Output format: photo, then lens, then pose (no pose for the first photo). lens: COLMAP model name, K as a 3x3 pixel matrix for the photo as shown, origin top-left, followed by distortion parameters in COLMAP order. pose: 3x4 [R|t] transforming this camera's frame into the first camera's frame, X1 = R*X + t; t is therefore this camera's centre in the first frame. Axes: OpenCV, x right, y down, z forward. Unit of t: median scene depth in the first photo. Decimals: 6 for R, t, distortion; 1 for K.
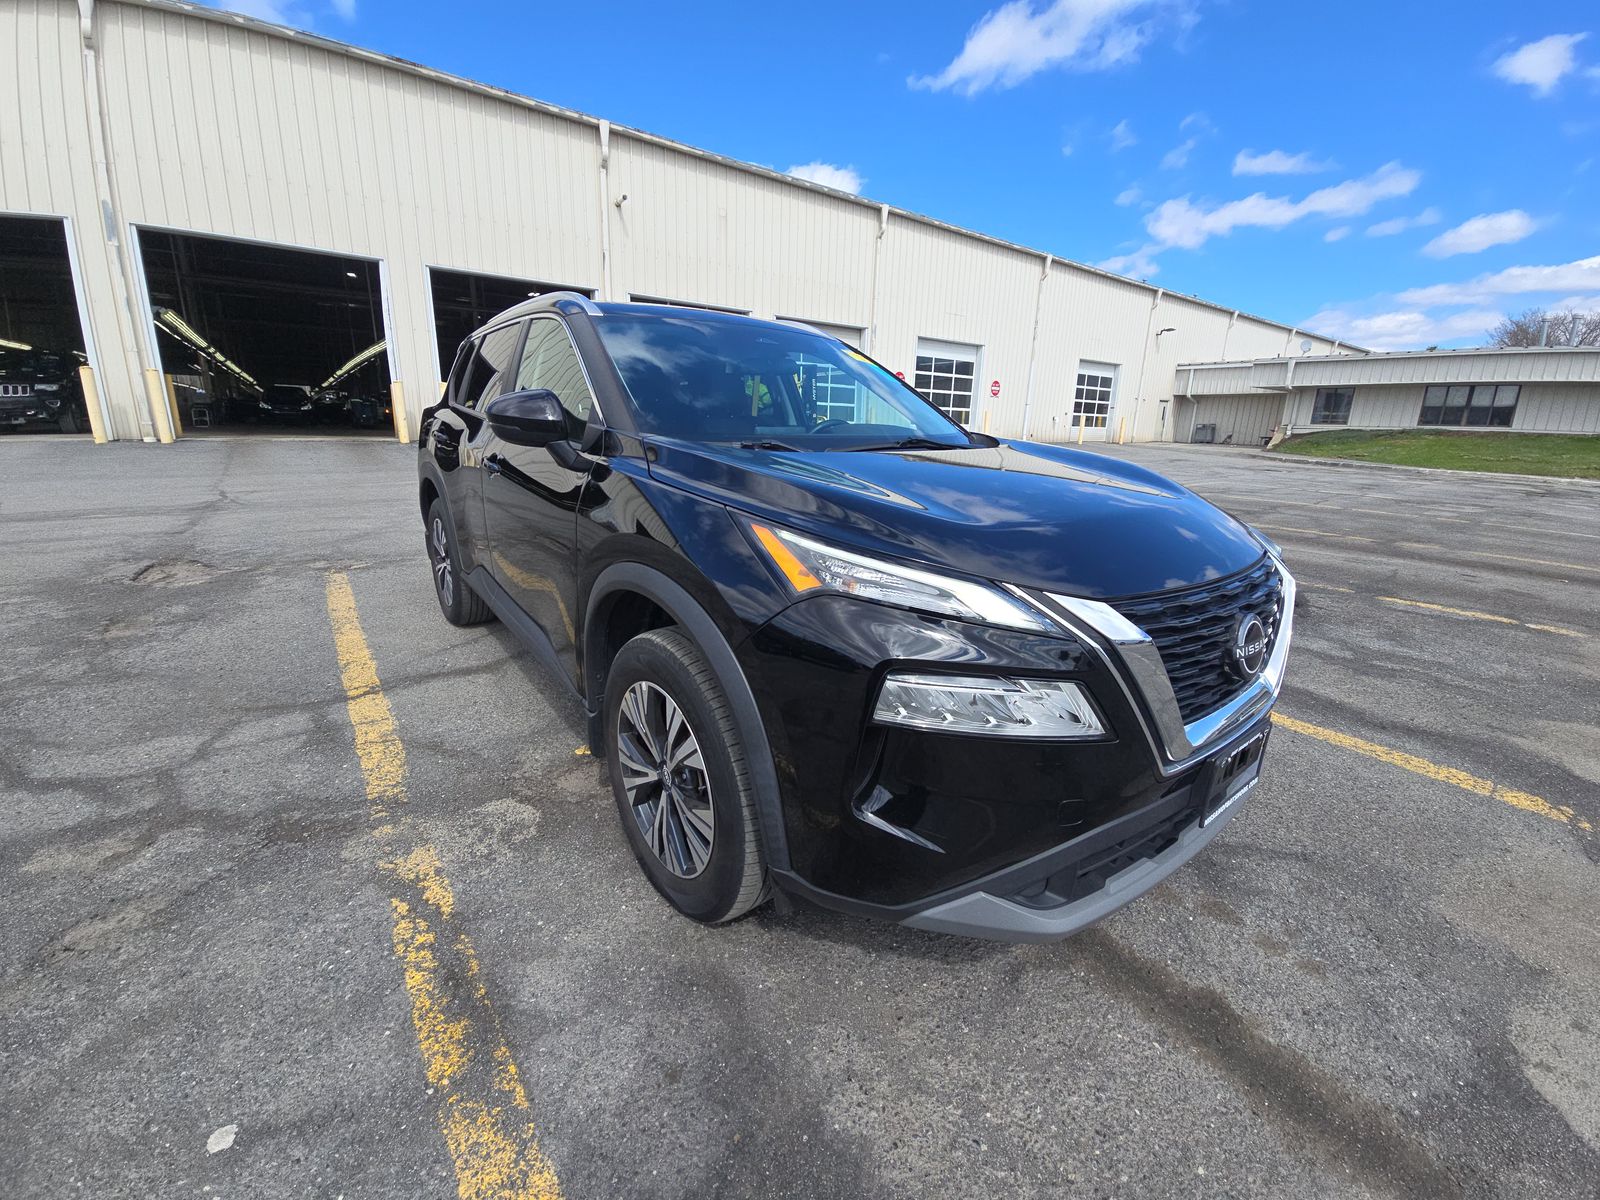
lens RADIAL K [[677.7, 0, 843.0], [0, 677.7, 611.6], [0, 0, 1]] dist [0.008106, -0.006353]
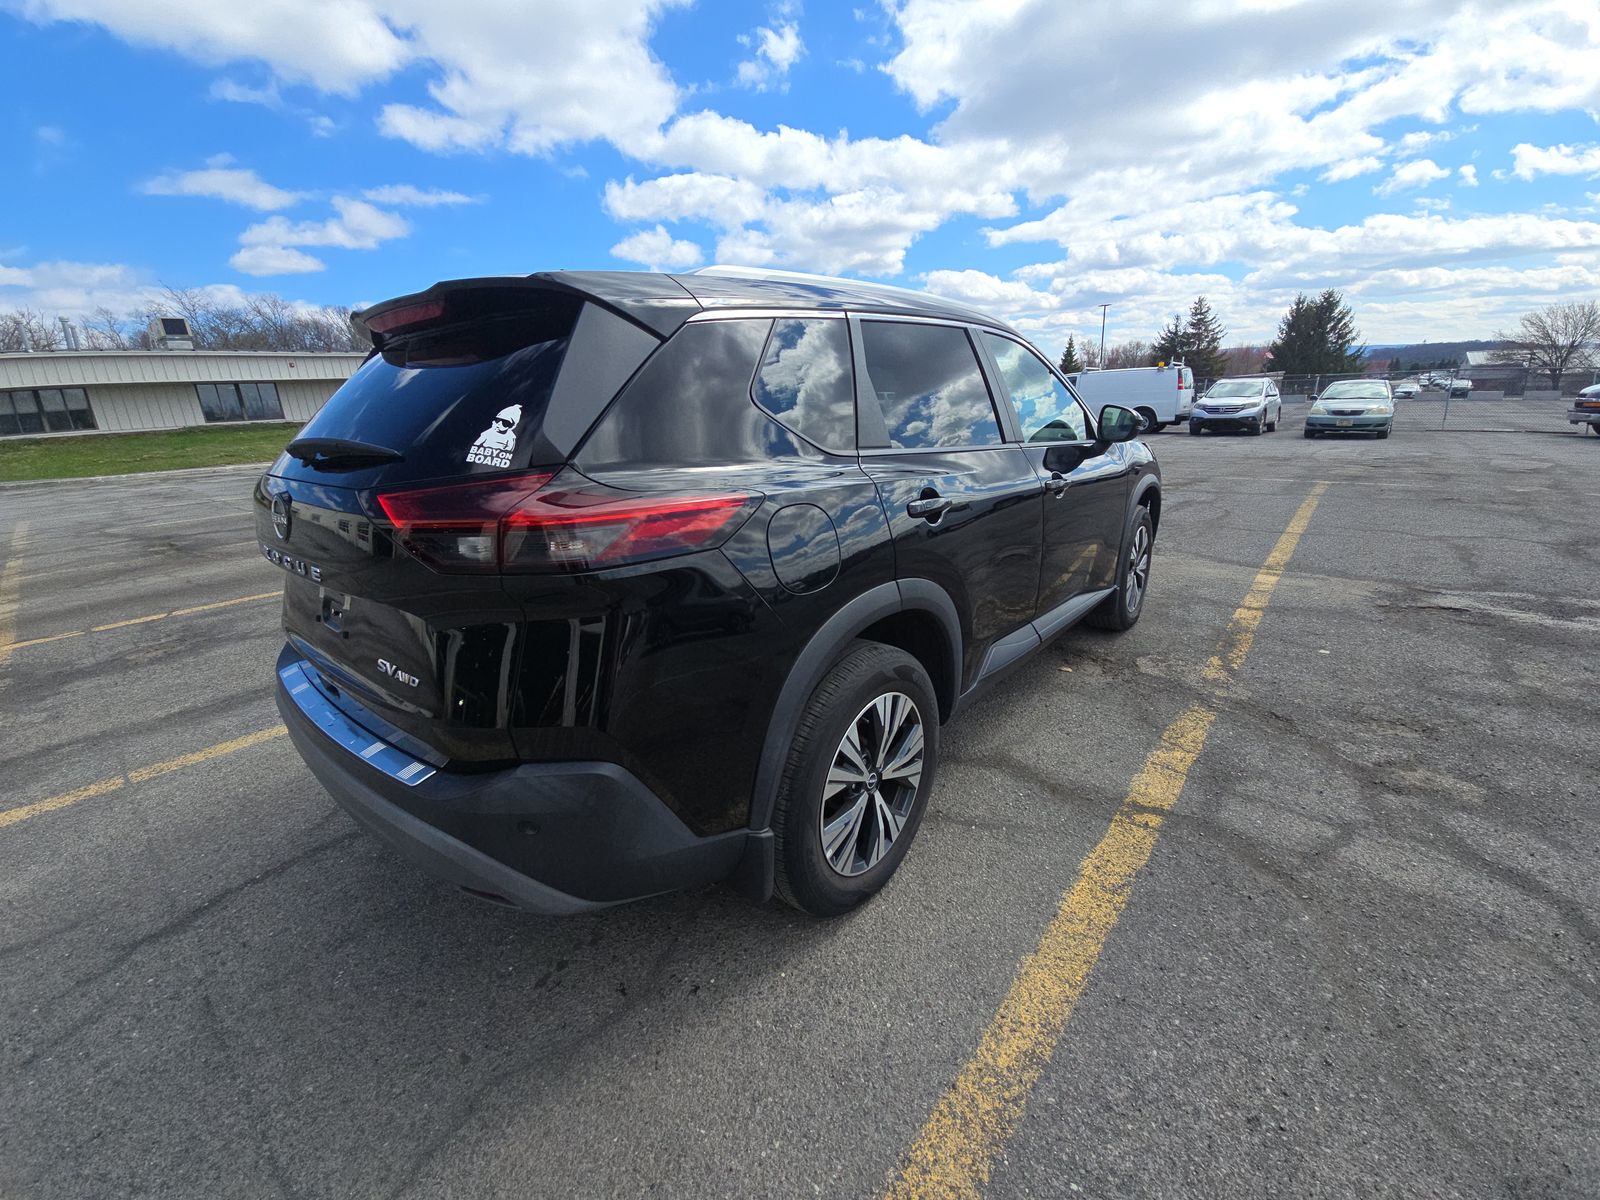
lens RADIAL K [[664.8, 0, 808.8], [0, 664.8, 589.0], [0, 0, 1]] dist [-0.000168, -0.004663]
pose [[-0.219874, -0.288335, 0.931943, -1.401075], [0.310224, 0.885063, 0.347022, -0.521418], [-0.924887, 0.365413, -0.105154, 1.511646]]
